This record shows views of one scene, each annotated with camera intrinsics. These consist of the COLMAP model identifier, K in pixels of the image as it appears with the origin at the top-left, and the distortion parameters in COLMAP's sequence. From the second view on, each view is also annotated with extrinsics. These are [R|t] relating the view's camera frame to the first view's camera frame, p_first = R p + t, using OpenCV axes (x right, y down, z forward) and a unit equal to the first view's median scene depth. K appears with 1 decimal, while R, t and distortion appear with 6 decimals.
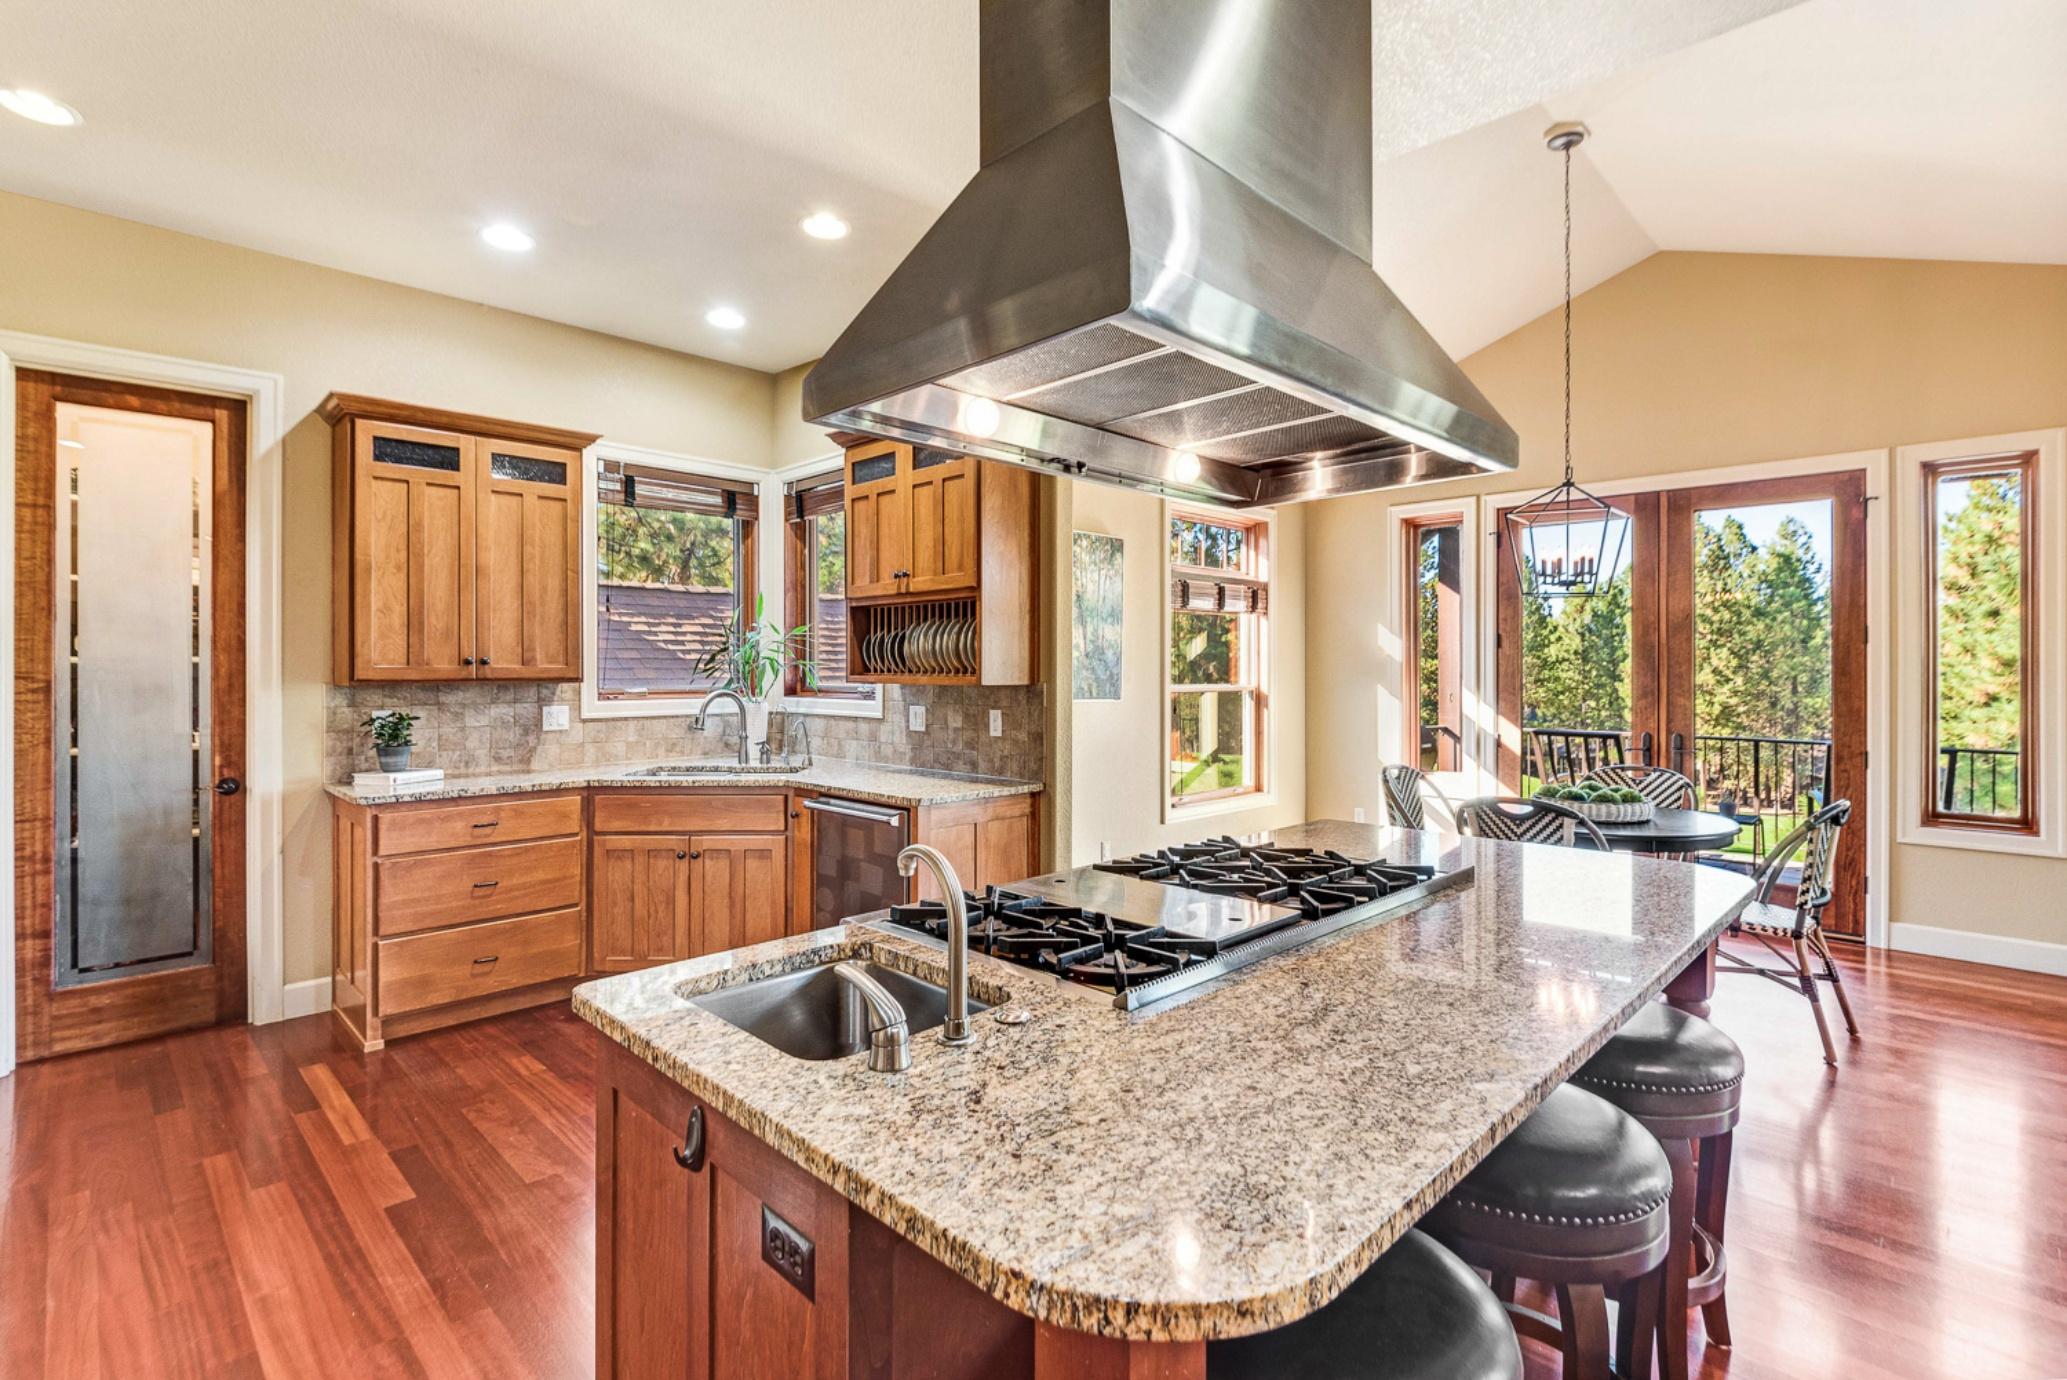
lens RADIAL K [[955.4, 0, 1025.3], [0, 955.4, 664.2], [0, 0, 1]] dist [0.006443, -0.005947]
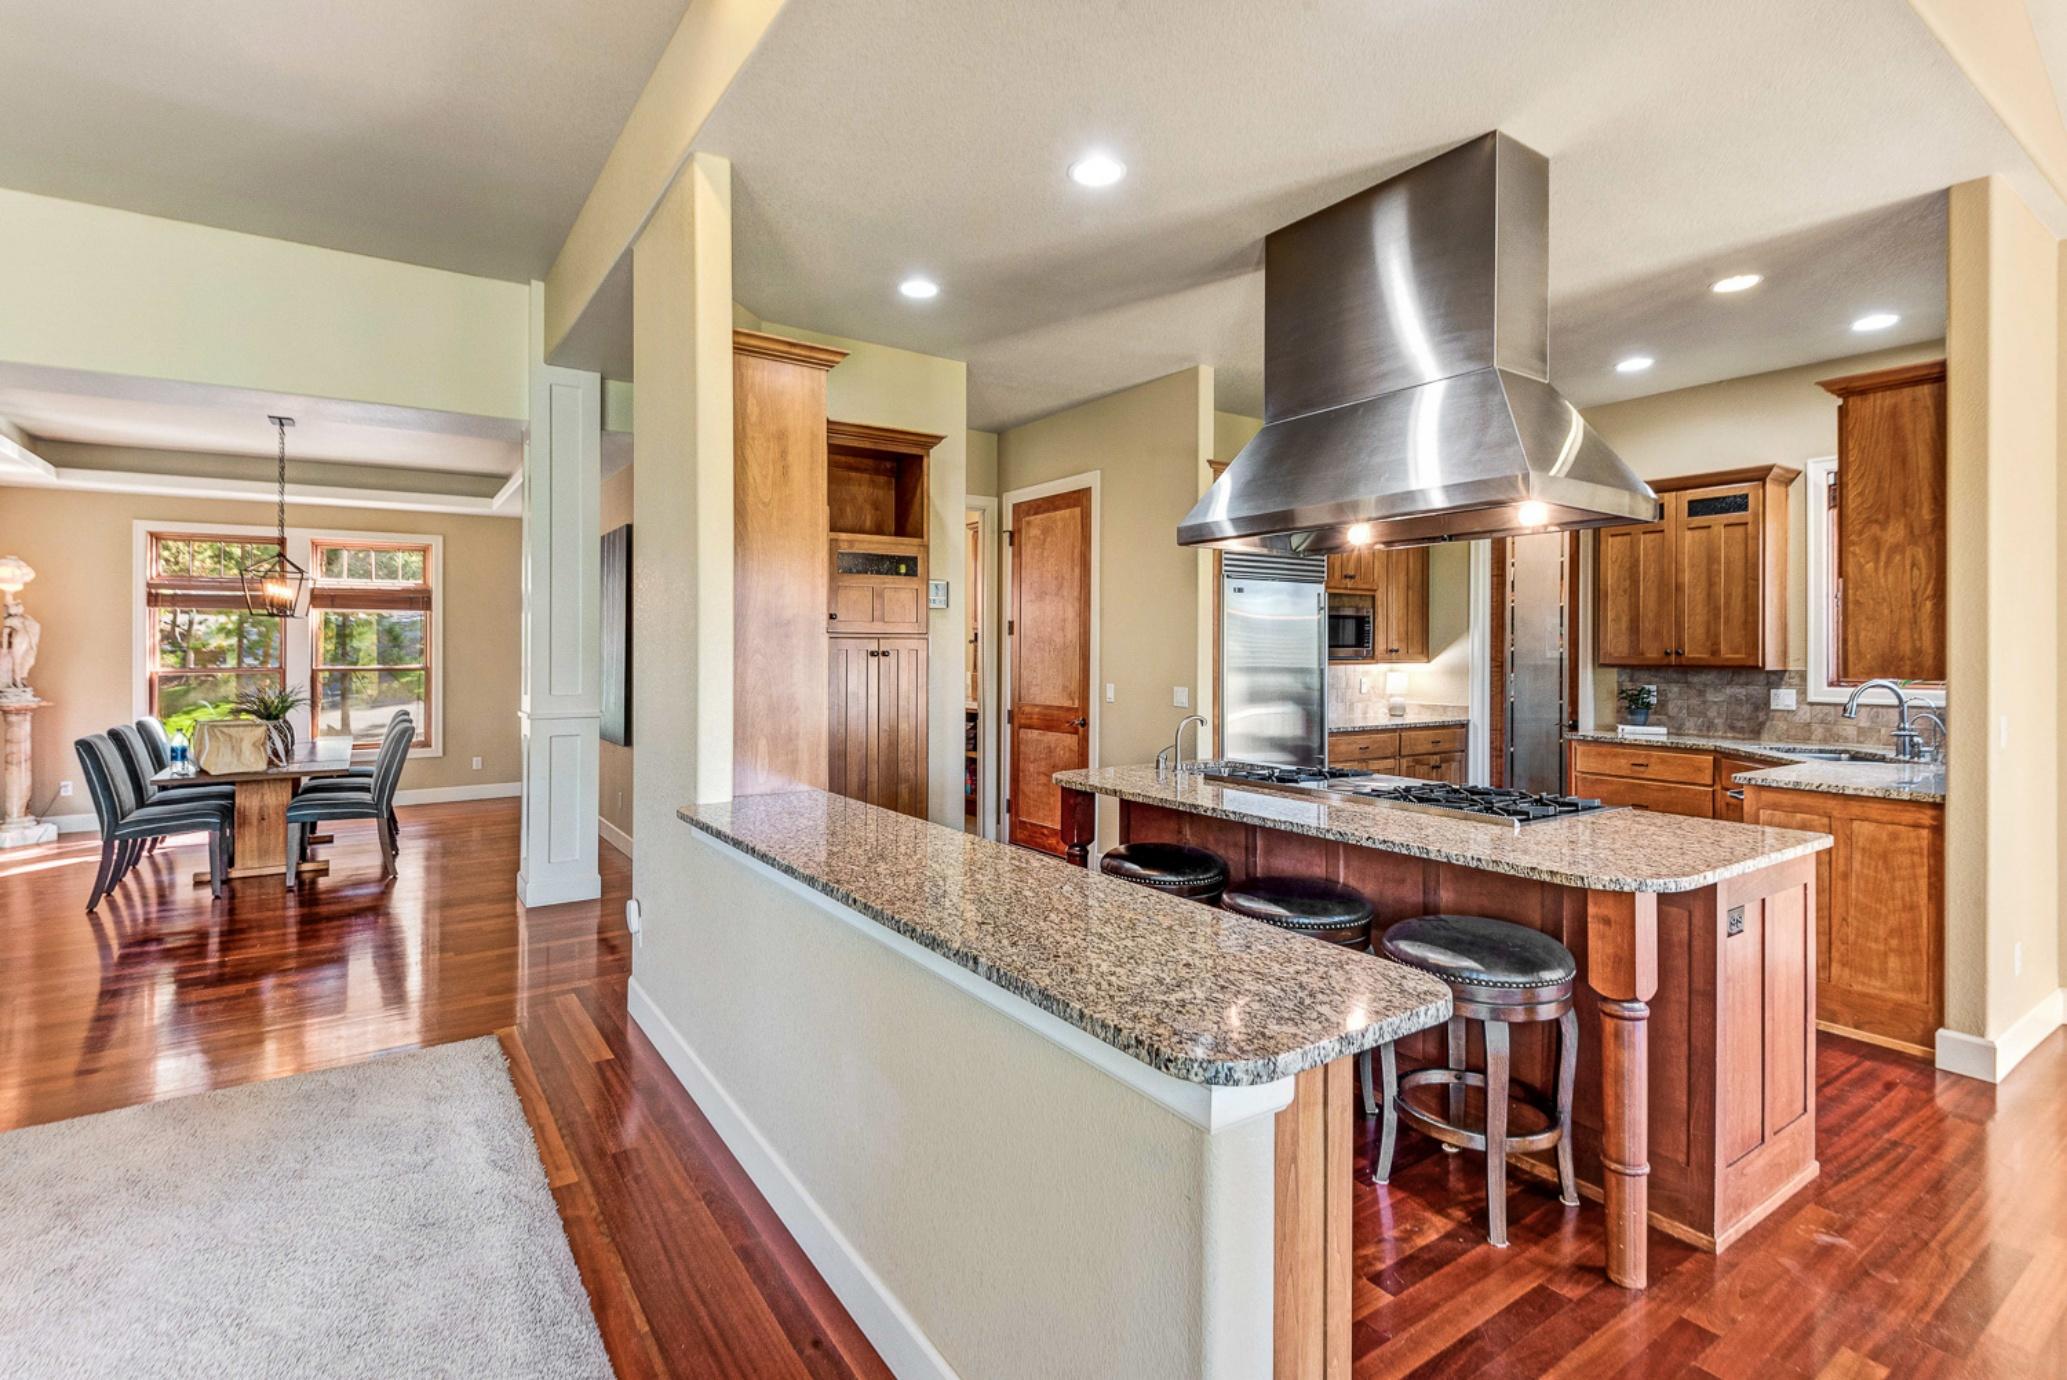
lens RADIAL K [[955.4, 0, 1017.3], [0, 955.4, 656.5], [0, 0, 1]] dist [0.006443, -0.005947]
pose [[-0.182086, 0.006937, -0.983258, 0.923660], [-0.001851, 0.999971, 0.007398, -0.005175], [0.983281, 0.003167, -0.182068, 0.292519]]
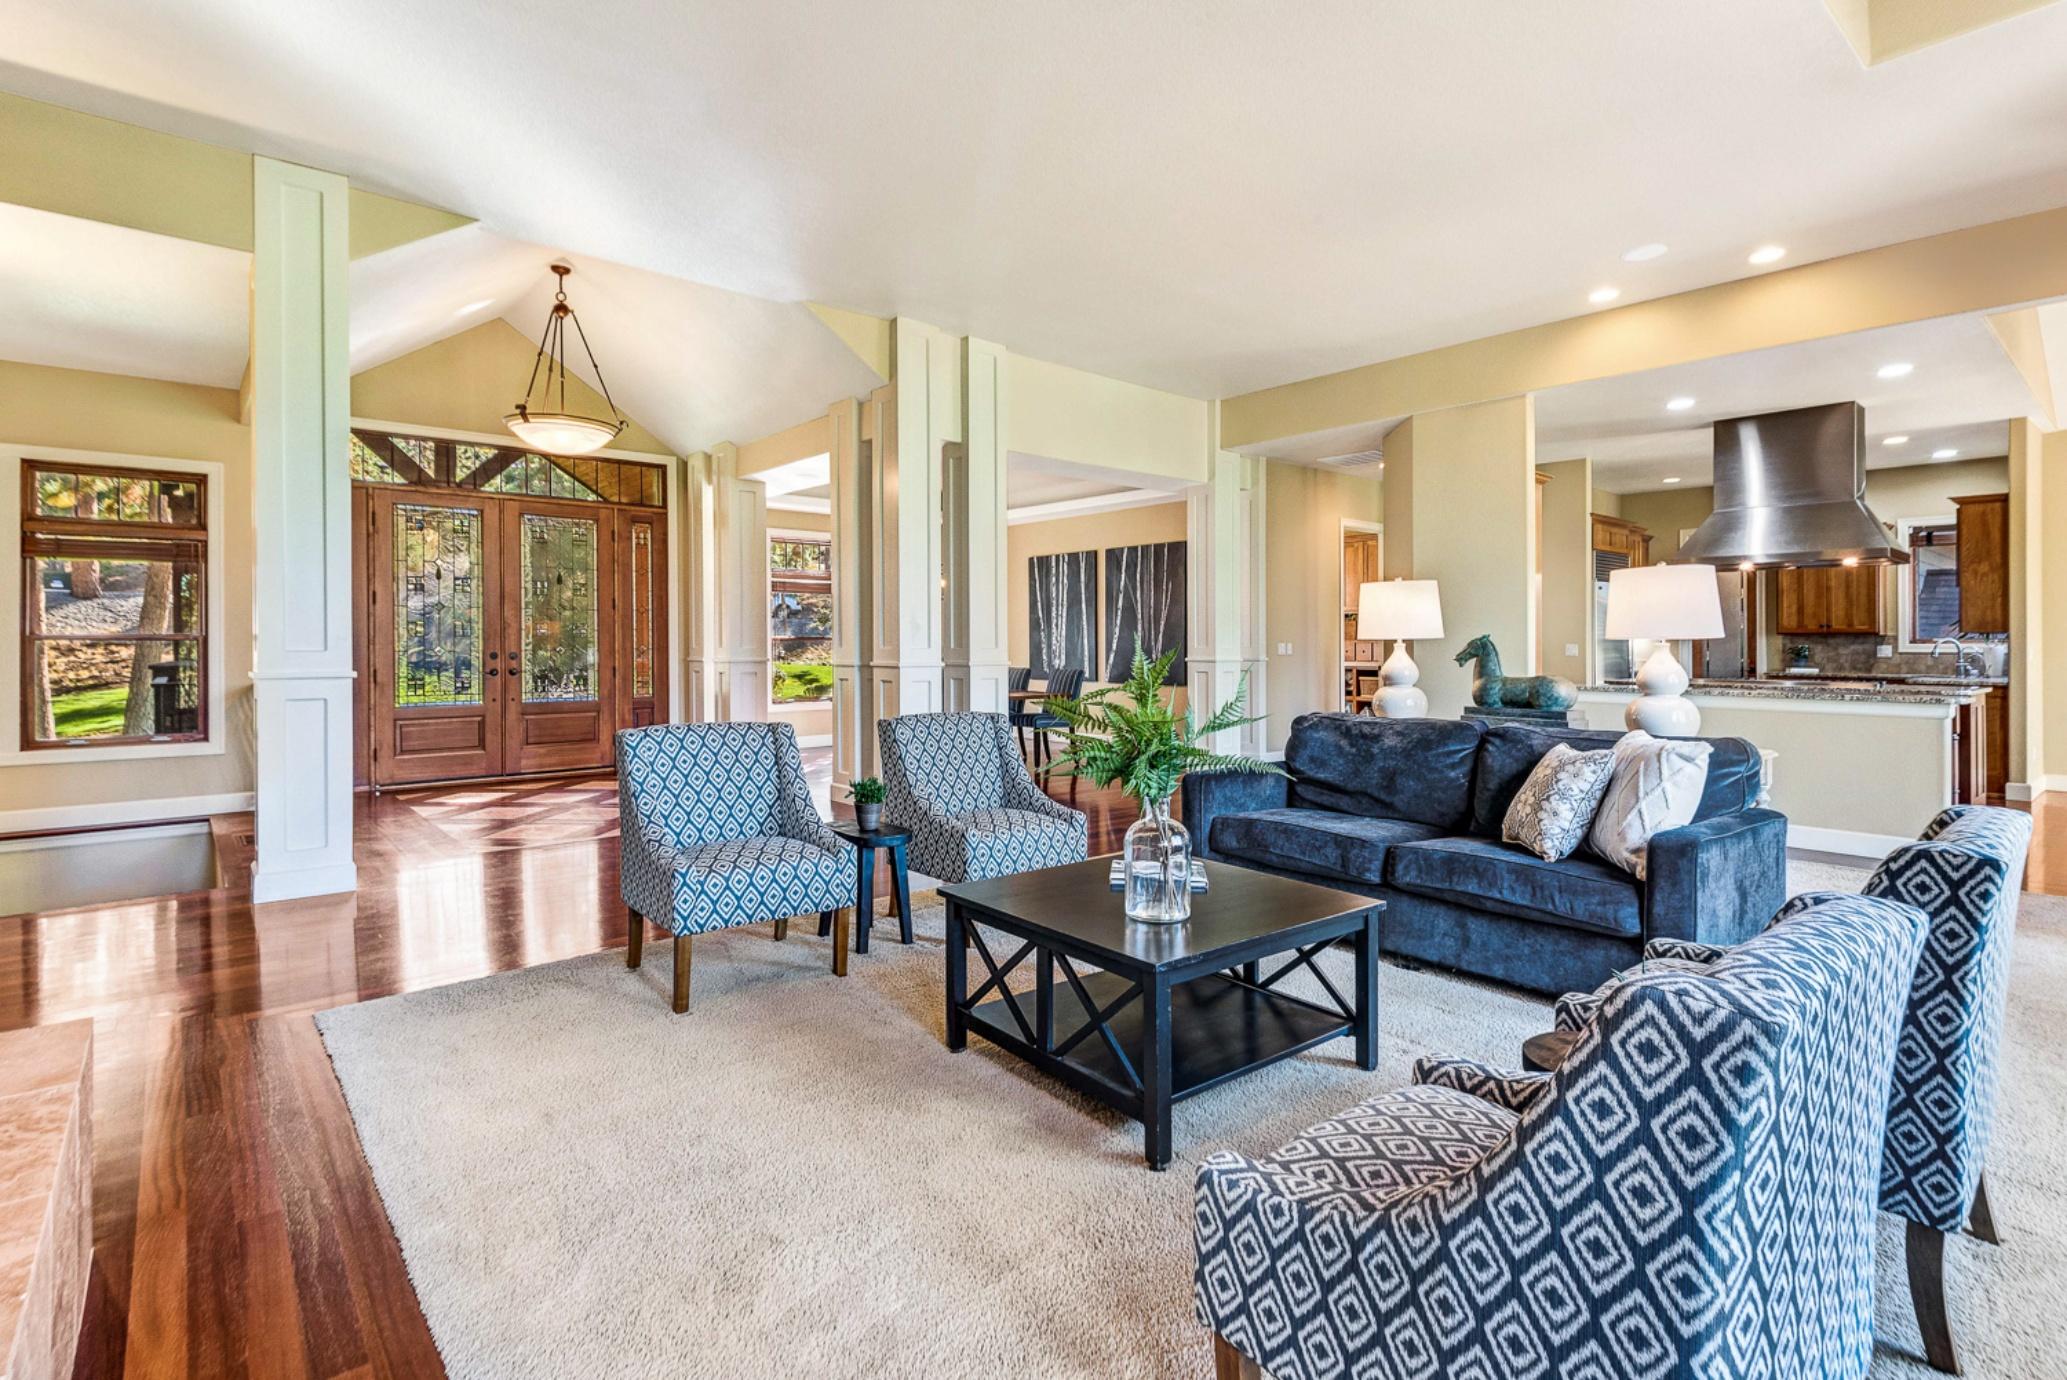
lens RADIAL K [[955.4, 0, 1091.8], [0, 955.4, 642.2], [0, 0, 1]] dist [0.006443, -0.005947]
pose [[-0.066314, 0.002321, -0.997796, 1.920300], [-0.005956, 0.999979, 0.002722, 0.042873], [0.997781, 0.006124, -0.066299, -0.696777]]
